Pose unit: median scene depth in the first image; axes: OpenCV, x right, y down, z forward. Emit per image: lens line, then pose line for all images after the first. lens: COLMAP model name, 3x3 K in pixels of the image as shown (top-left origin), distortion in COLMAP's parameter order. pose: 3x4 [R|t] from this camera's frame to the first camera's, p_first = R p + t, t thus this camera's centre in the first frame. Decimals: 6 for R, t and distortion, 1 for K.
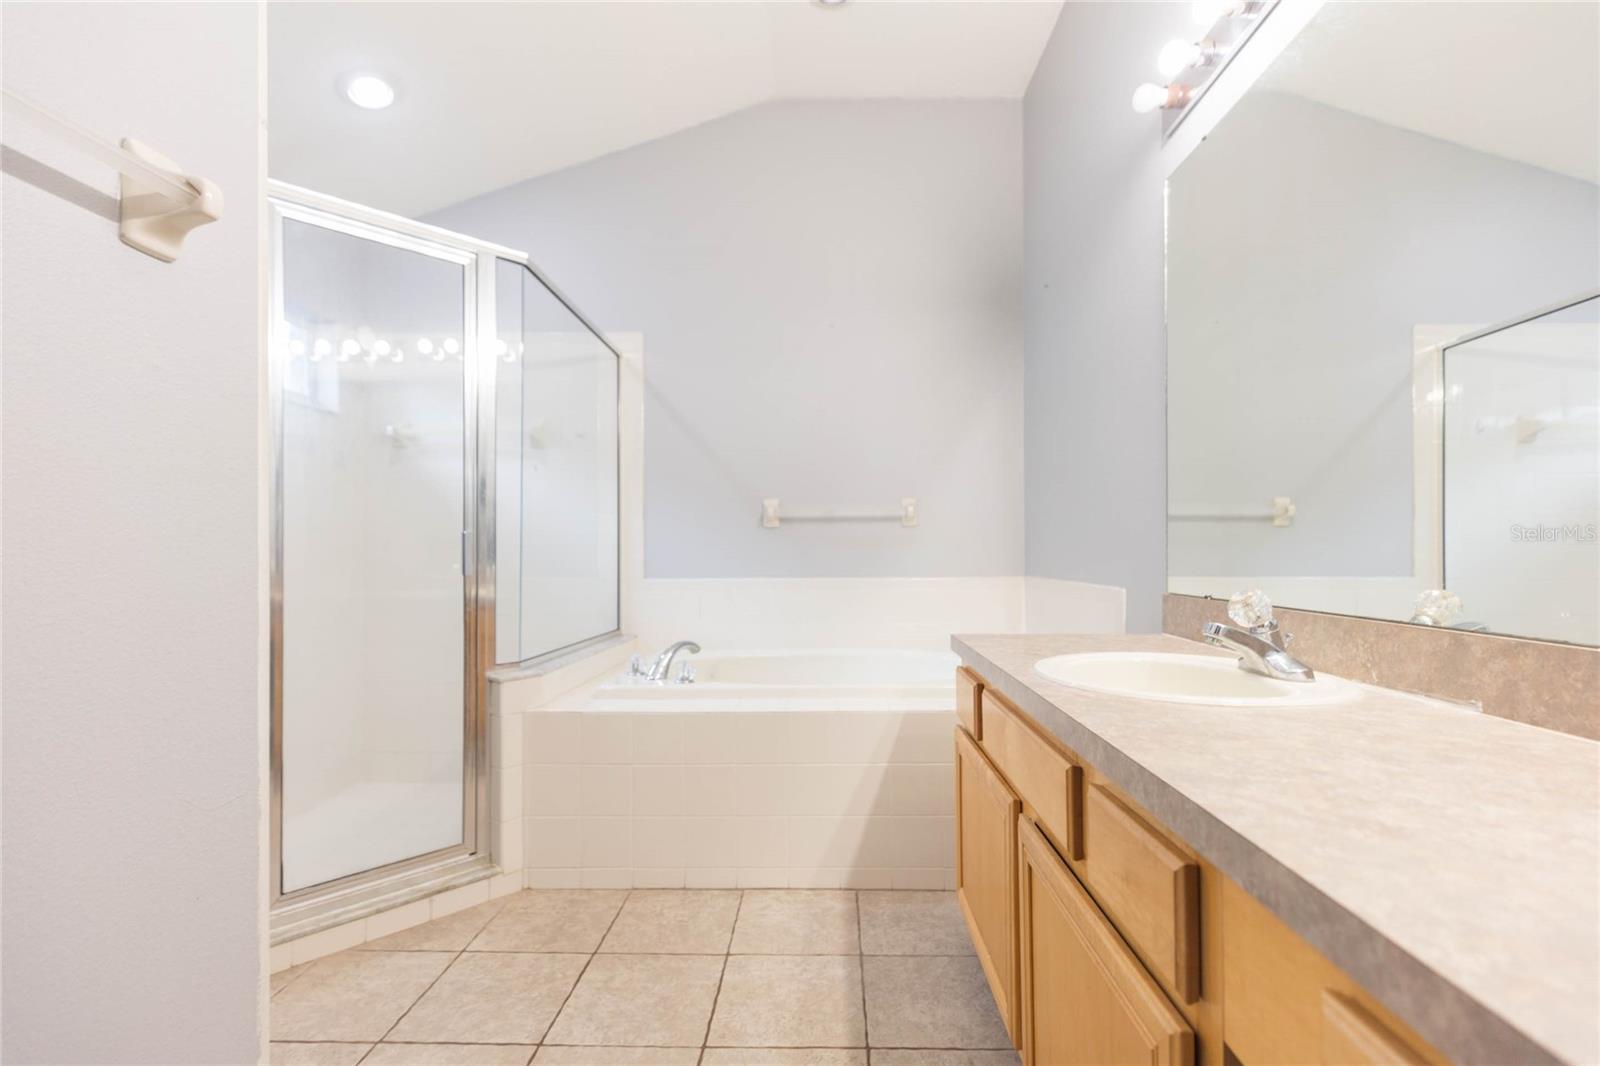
lens RADIAL K [[726.4, 0, 806.2], [0, 726.4, 539.1], [0, 0, 1]] dist [0.003018, -0.000637]
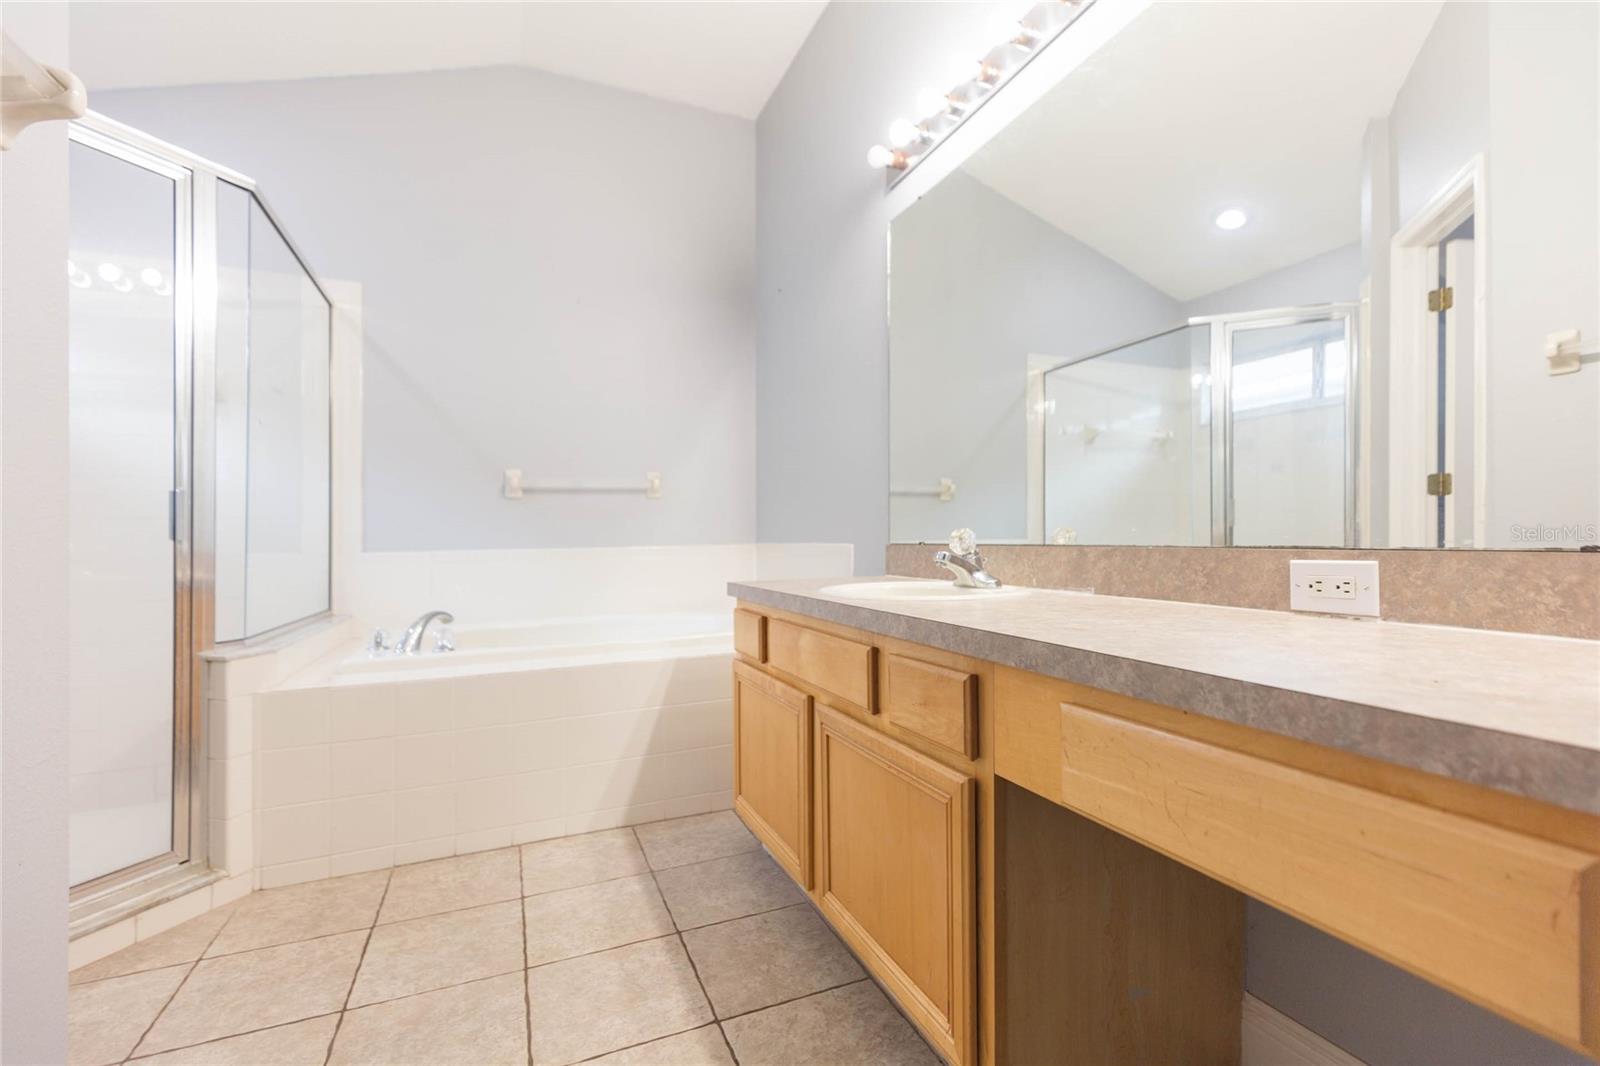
lens RADIAL K [[718.3, 0, 805.6], [0, 718.3, 531.4], [0, 0, 1]] dist [0.003278, 0.000071]
pose [[0.913107, -0.006976, 0.407661, -0.134733], [0.003122, 0.999944, 0.010118, 0.033109], [-0.407708, -0.007966, 0.913077, -0.088182]]
